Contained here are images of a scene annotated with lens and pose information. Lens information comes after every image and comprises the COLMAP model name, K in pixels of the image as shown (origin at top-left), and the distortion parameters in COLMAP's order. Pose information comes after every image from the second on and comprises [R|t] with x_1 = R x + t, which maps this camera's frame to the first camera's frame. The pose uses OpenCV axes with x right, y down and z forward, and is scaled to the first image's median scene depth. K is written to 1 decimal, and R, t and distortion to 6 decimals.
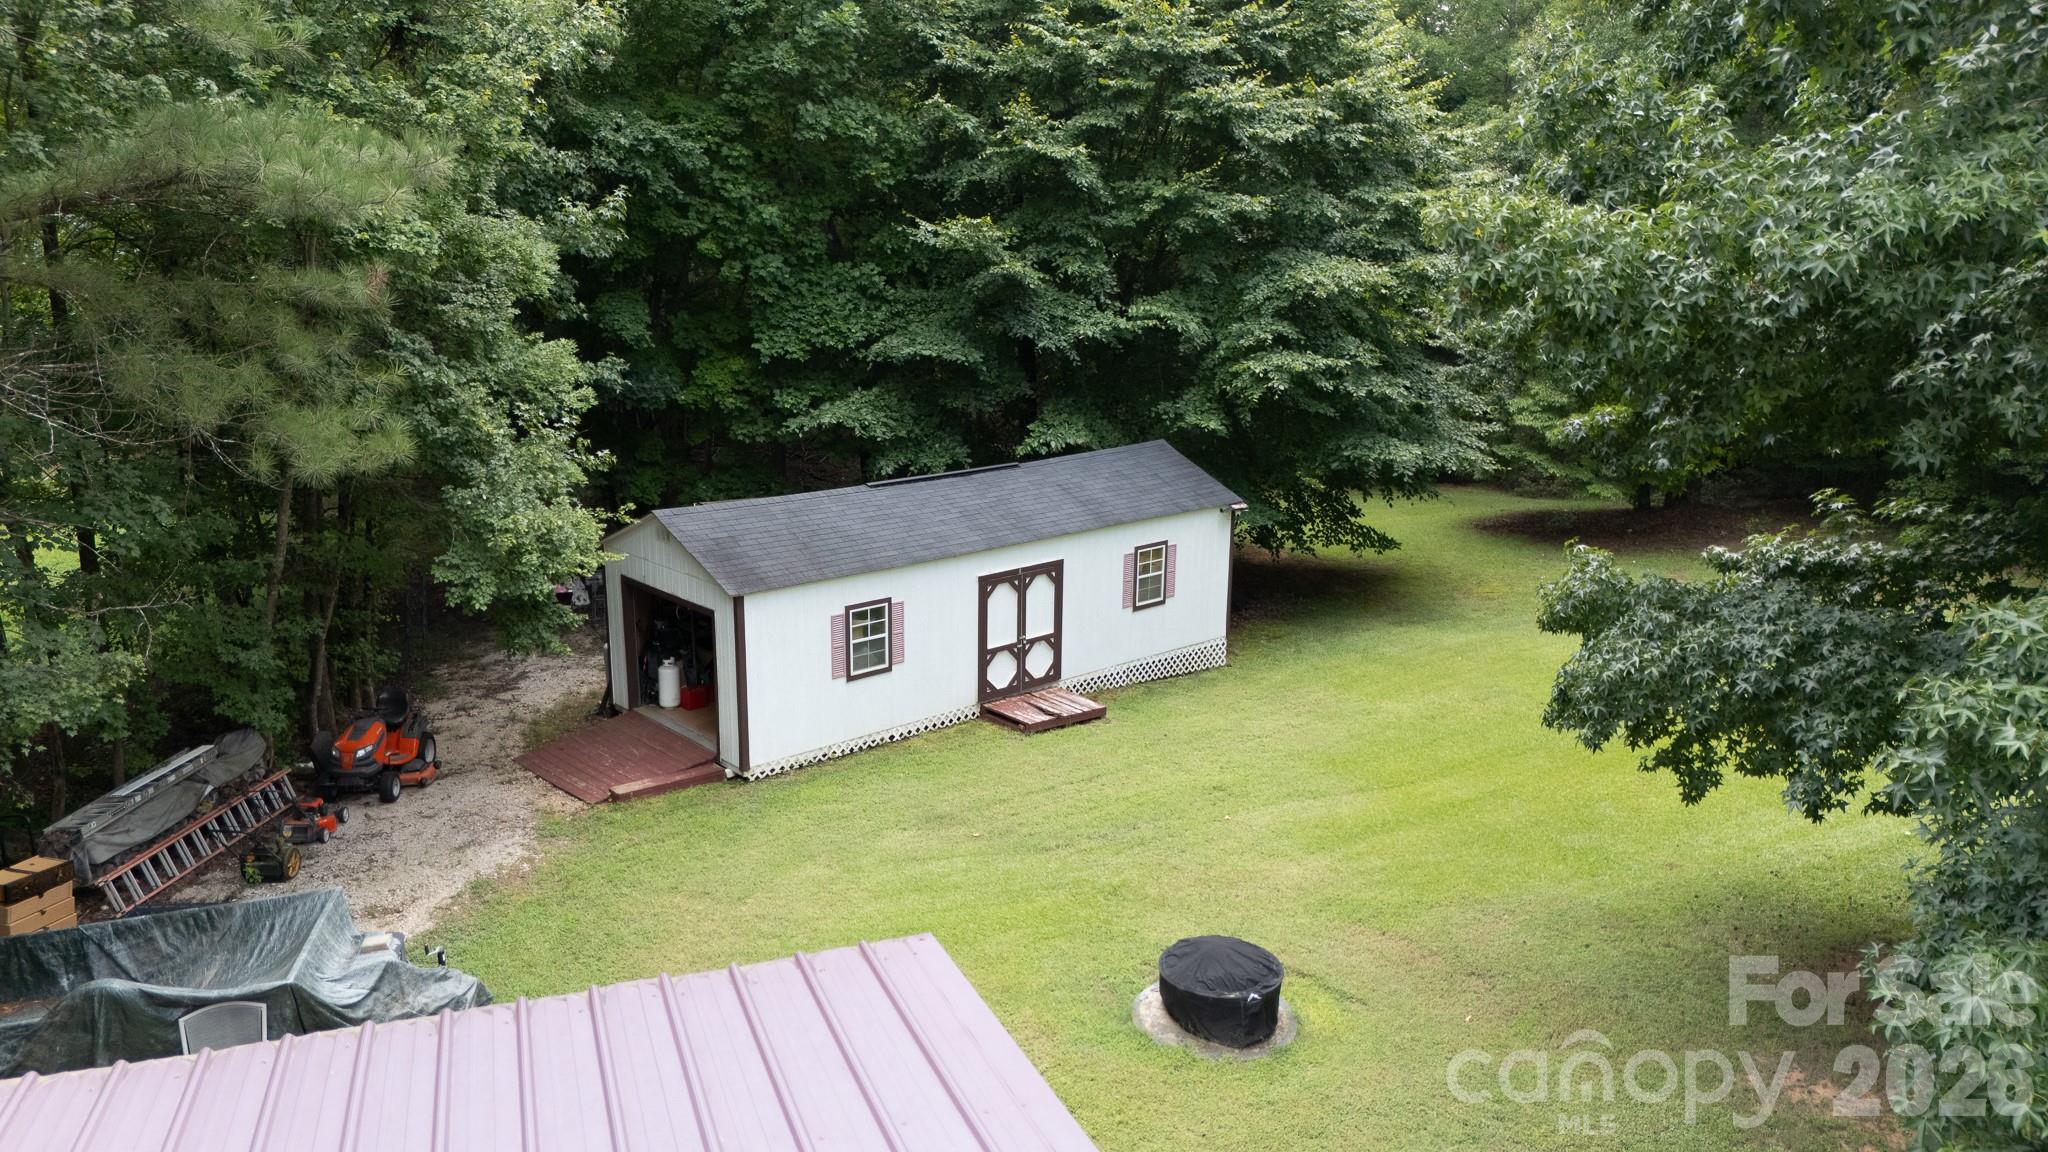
lens RADIAL K [[1475.2, 0, 1024.0], [0, 1475.2, 576.0], [0, 0, 1]] dist [0.042129, -0.034539]
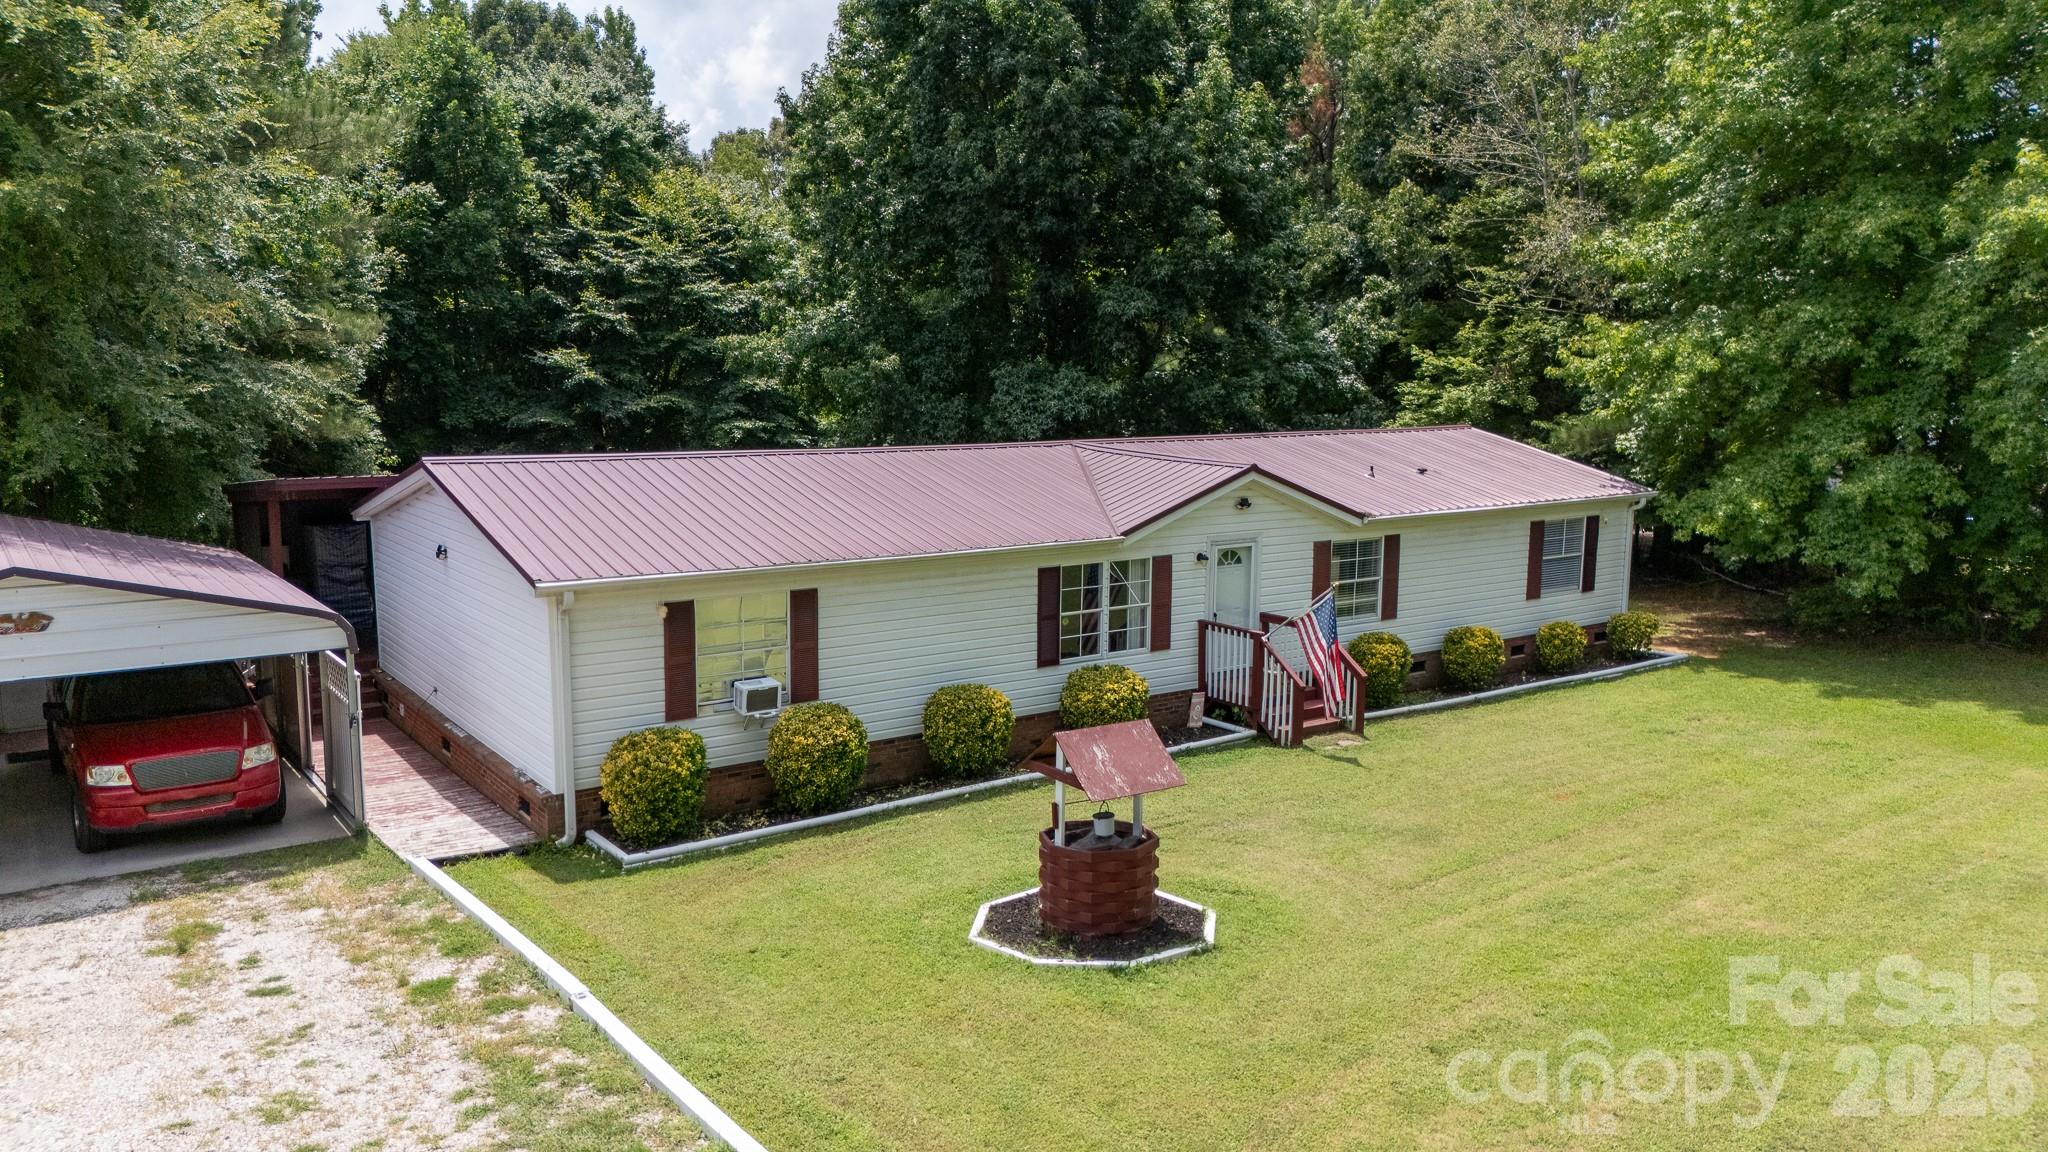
lens RADIAL K [[1508.3, 0, 1024.0], [0, 1508.3, 576.0], [0, 0, 1]] dist [0.108489, -0.156998]
pose [[0.961903, -0.044567, 0.269734, -0.009973], [0.071878, 0.993140, -0.092235, 0.264030], [-0.263773, 0.108109, 0.958507, -0.981840]]
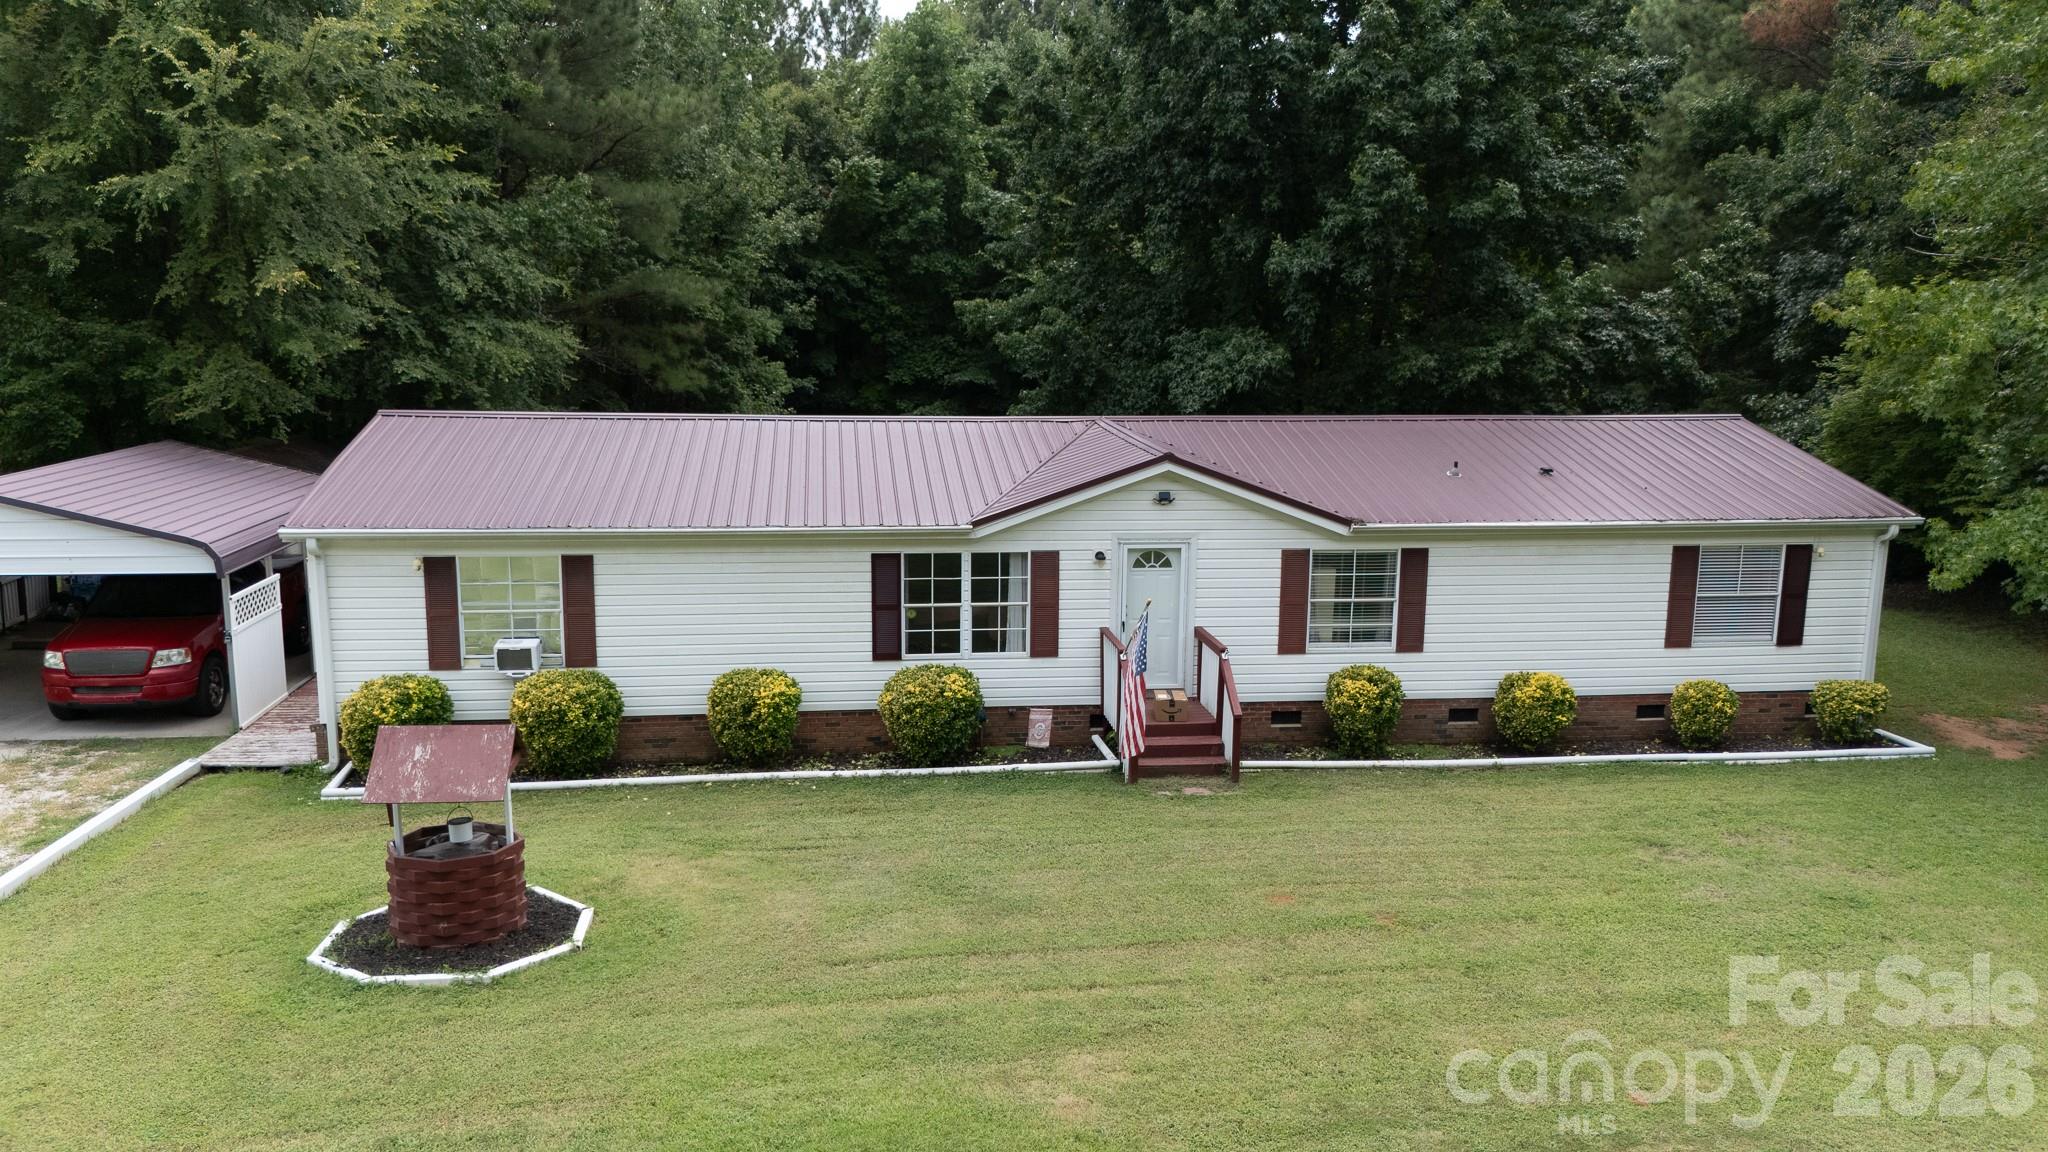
lens RADIAL K [[1508.3, 0, 1024.0], [0, 1508.3, 576.0], [0, 0, 1]] dist [0.108489, -0.156998]
pose [[0.975993, 0.038288, -0.214411, 0.449300], [-0.054377, 0.996088, -0.069648, 0.245229], [0.210906, 0.079635, 0.974257, -0.922040]]
